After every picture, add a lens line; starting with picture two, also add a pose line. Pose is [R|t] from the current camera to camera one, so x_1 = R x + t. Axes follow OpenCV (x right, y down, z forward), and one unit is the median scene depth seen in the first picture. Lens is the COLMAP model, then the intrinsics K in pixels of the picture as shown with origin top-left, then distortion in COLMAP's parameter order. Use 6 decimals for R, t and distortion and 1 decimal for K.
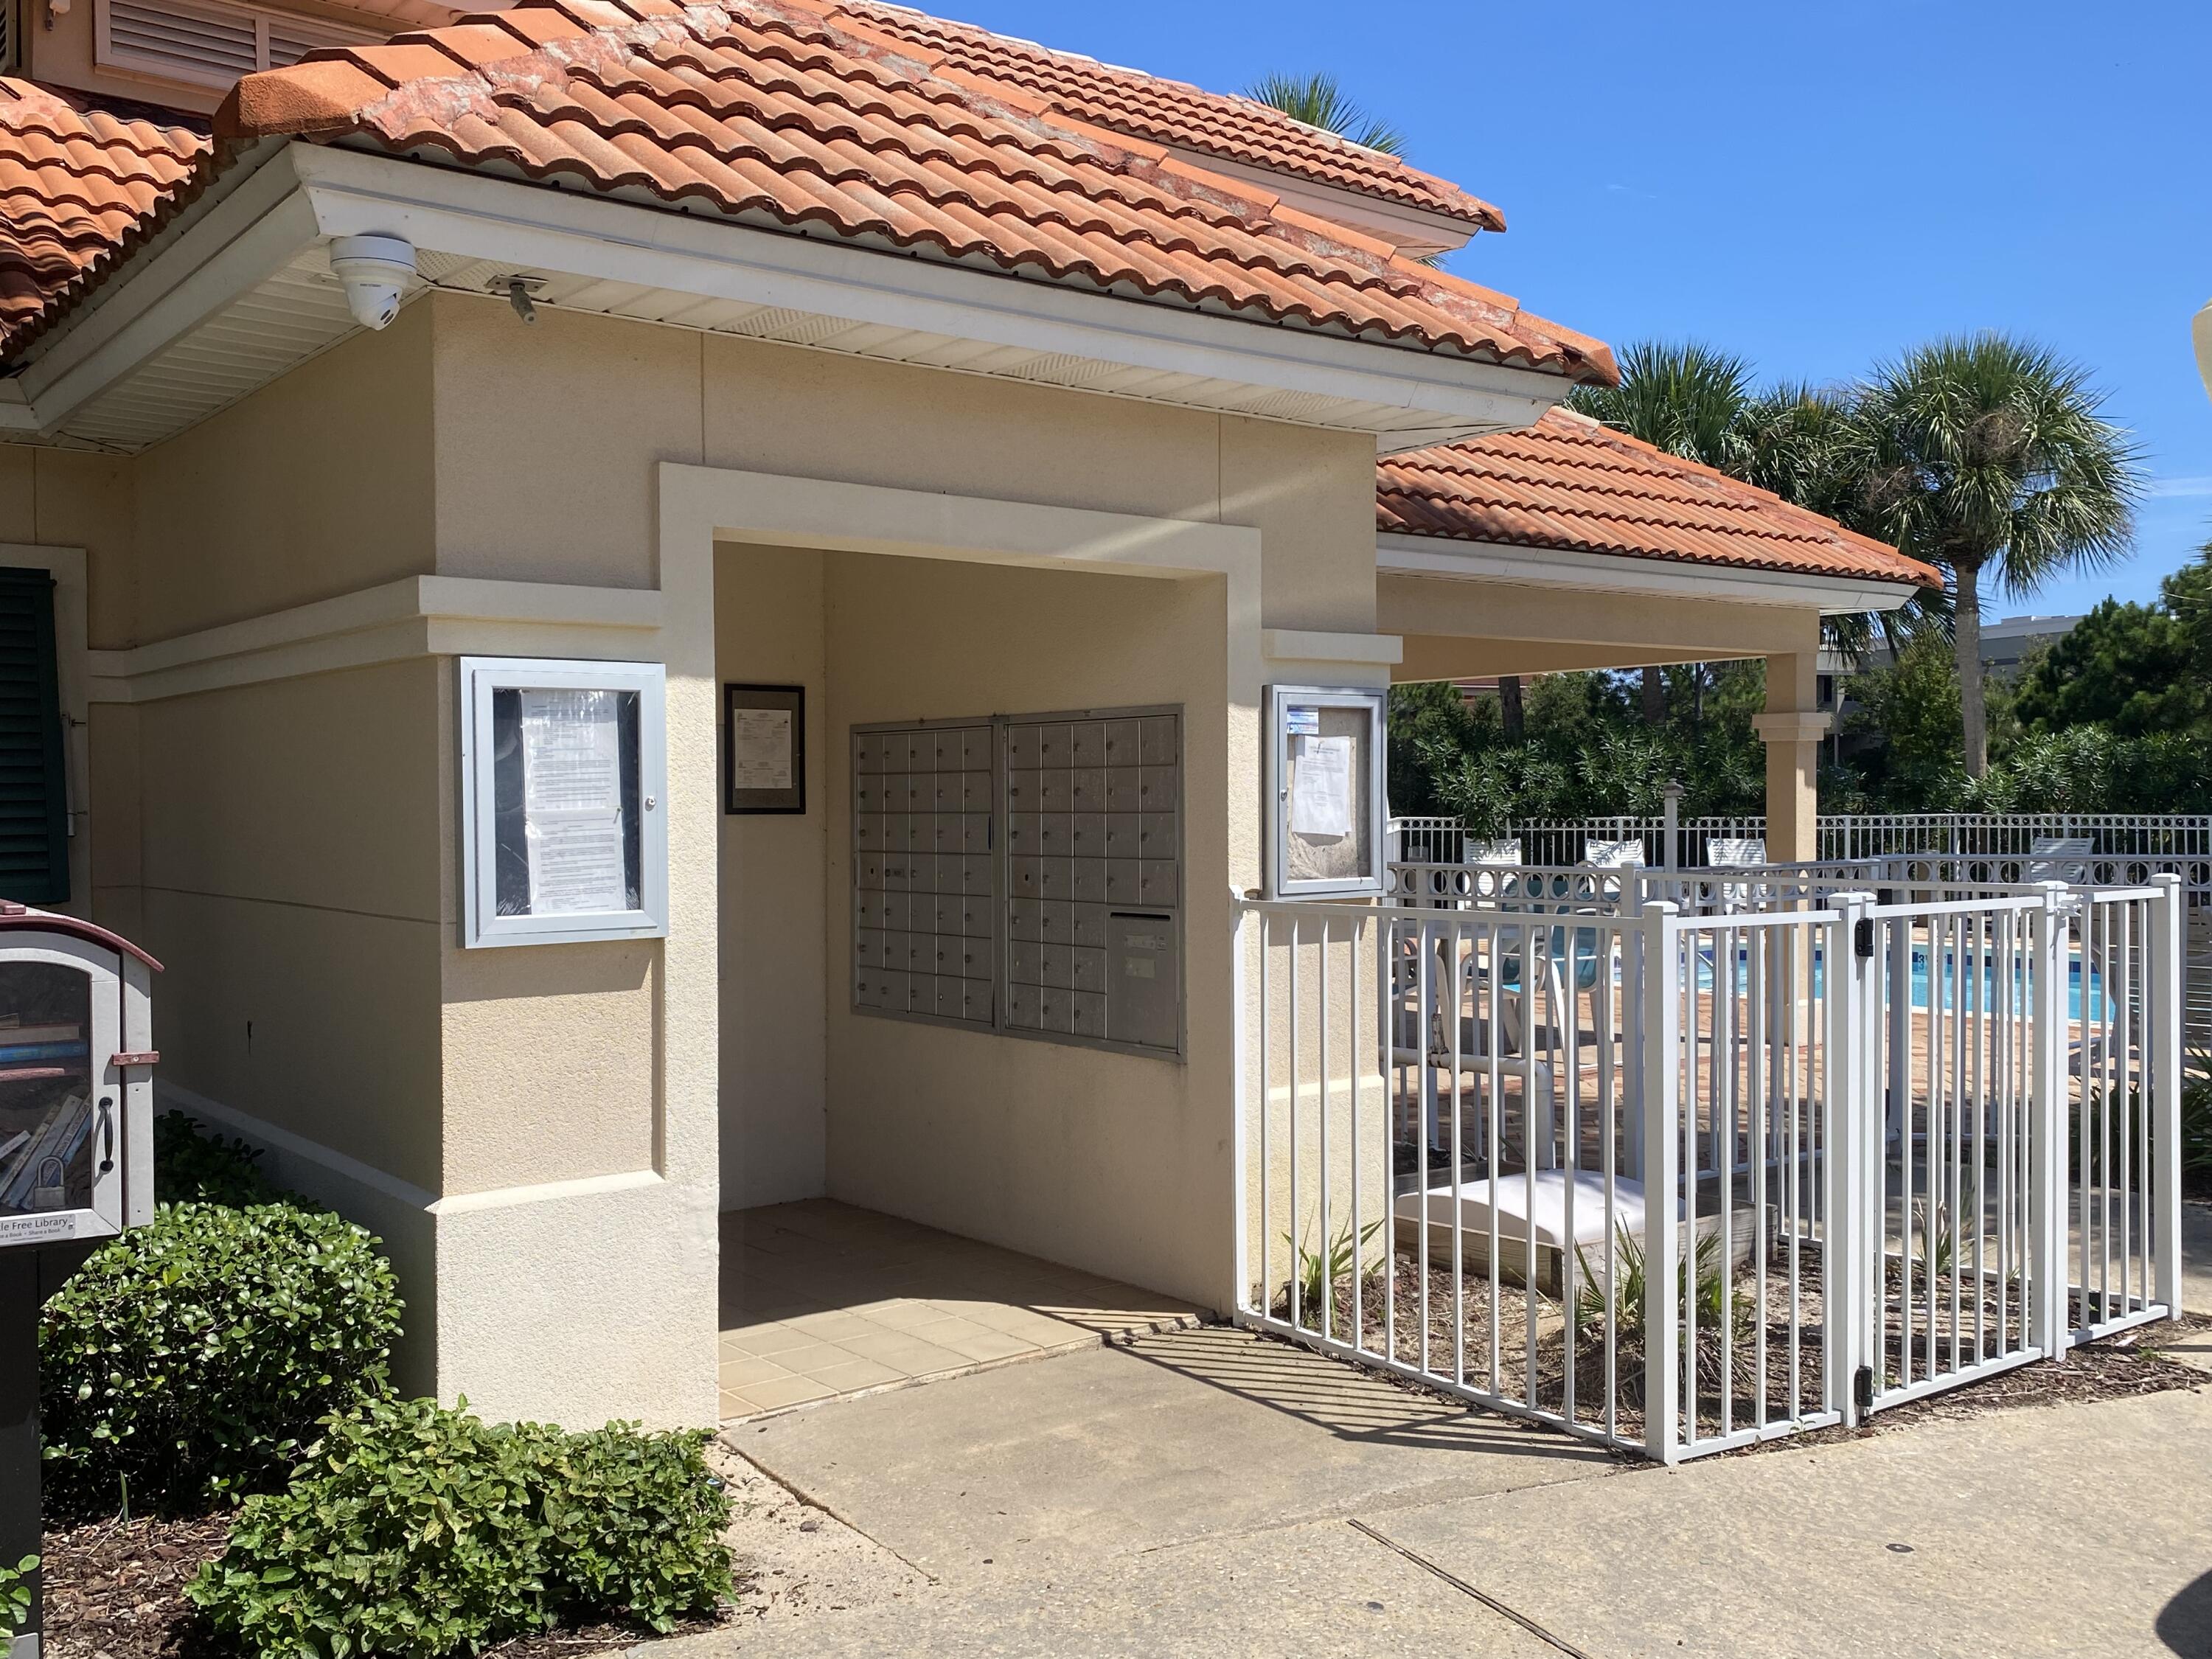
lens RADIAL K [[2001.7, 0, 1106.0], [0, 2001.7, 829.5], [0, 0, 1]] dist [0.150426, -0.379645]
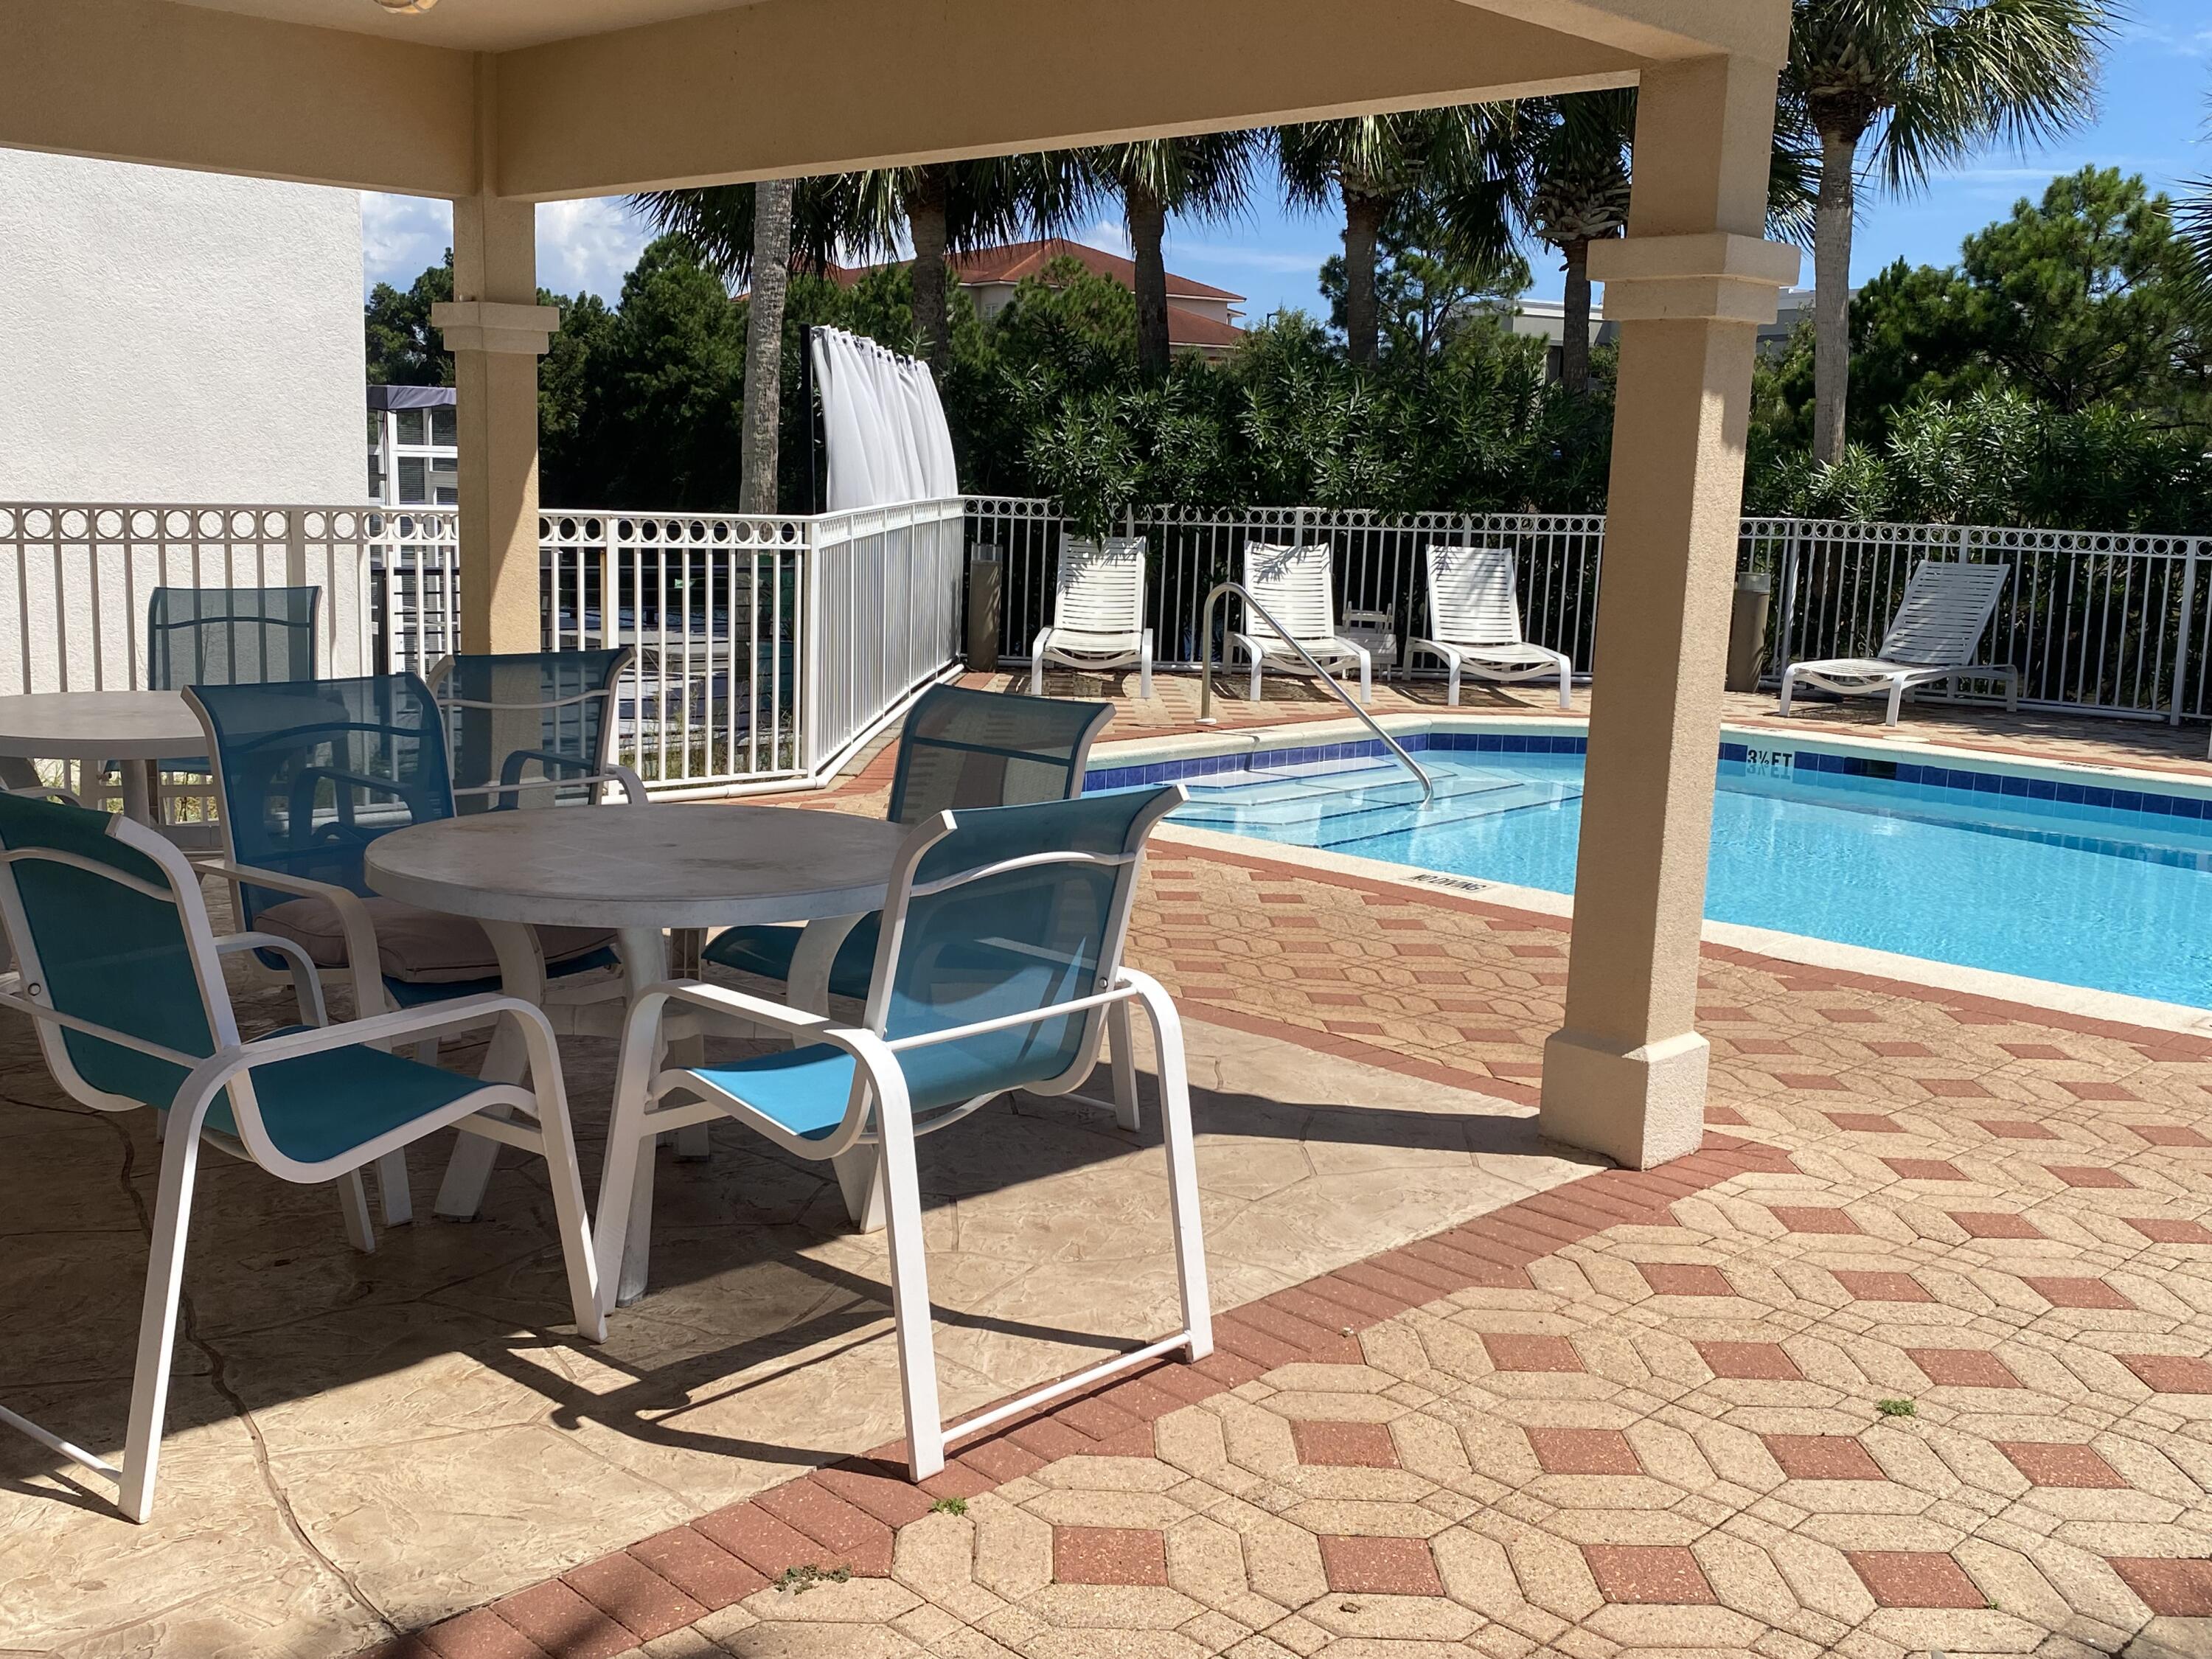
lens RADIAL K [[2173.5, 0, 1106.0], [0, 2173.5, 829.5], [0, 0, 1]] dist [0.159102, -0.435650]
pose [[0.988608, 0.014030, 0.149855, 0.091329], [-0.036211, 0.988572, 0.146337, -0.004319], [-0.146089, -0.150096, 0.977819, 0.315297]]
